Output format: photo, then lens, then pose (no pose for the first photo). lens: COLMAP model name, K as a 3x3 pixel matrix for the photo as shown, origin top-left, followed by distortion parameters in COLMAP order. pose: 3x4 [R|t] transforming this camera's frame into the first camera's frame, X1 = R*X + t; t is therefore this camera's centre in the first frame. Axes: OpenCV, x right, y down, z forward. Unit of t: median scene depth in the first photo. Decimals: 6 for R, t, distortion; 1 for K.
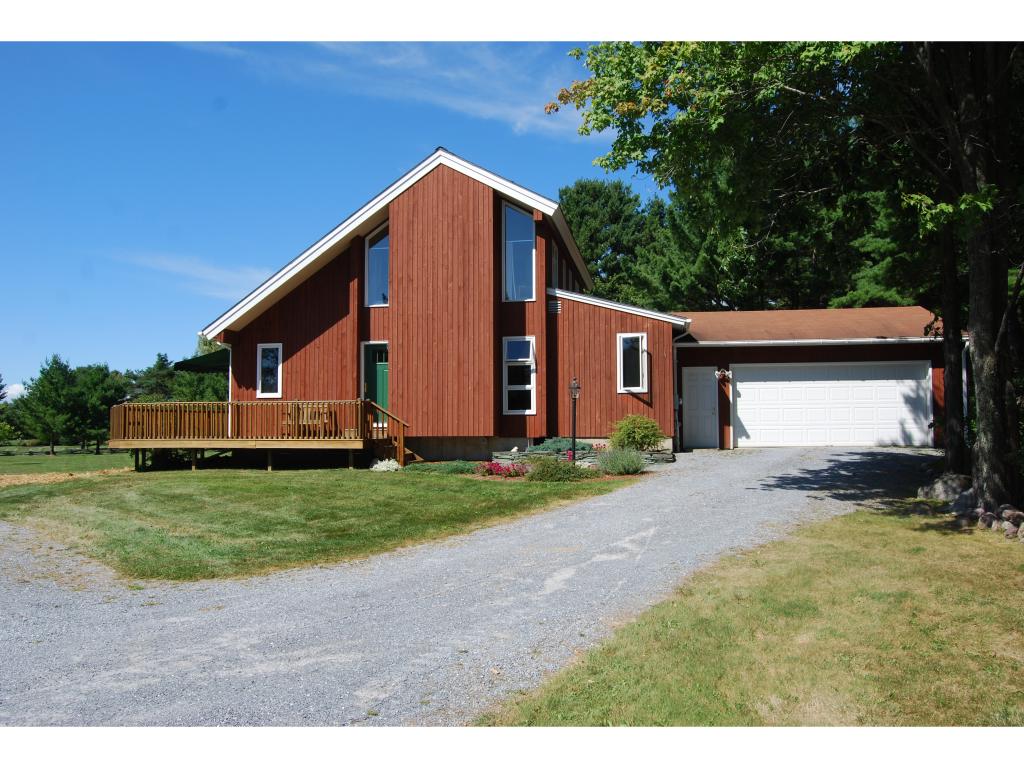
lens RADIAL K [[813.2, 0, 512.0], [0, 813.2, 384.0], [0, 0, 1]] dist [-0.070331, 0.005751]
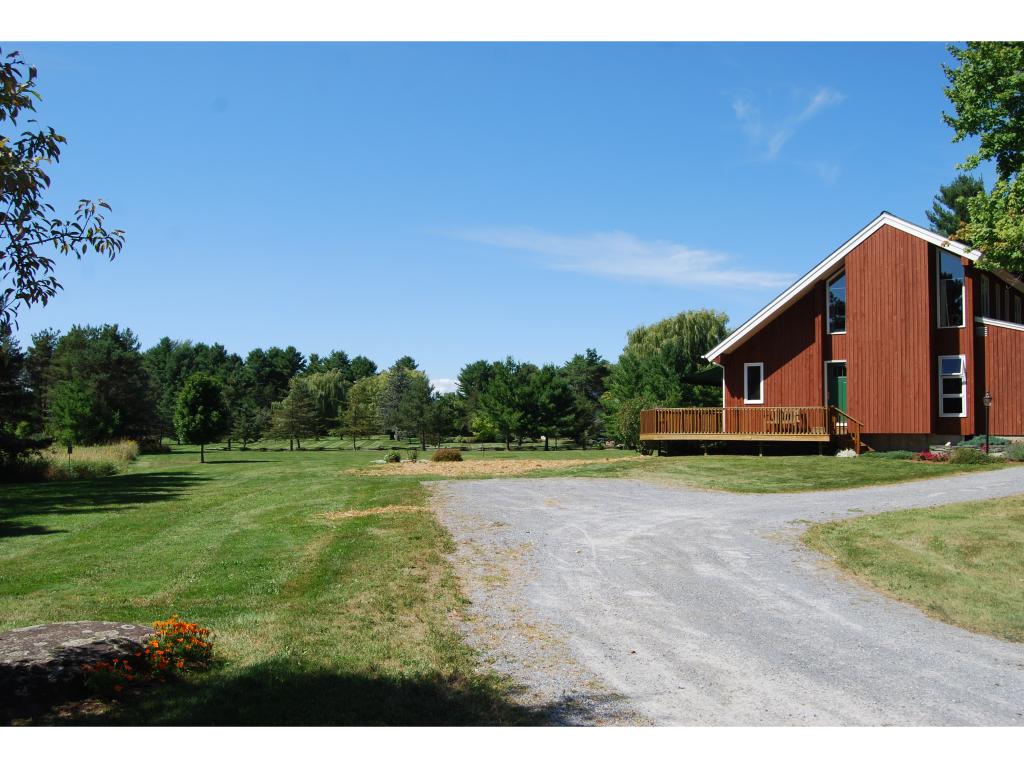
lens RADIAL K [[968.6, 0, 512.0], [0, 968.6, 384.0], [0, 0, 1]] dist [-0.077365, 0.004523]
pose [[0.890313, -0.009850, -0.455242, 0.074450], [0.014345, 0.999877, 0.006419, -0.033563], [0.455123, -0.012245, 0.890344, -0.645335]]
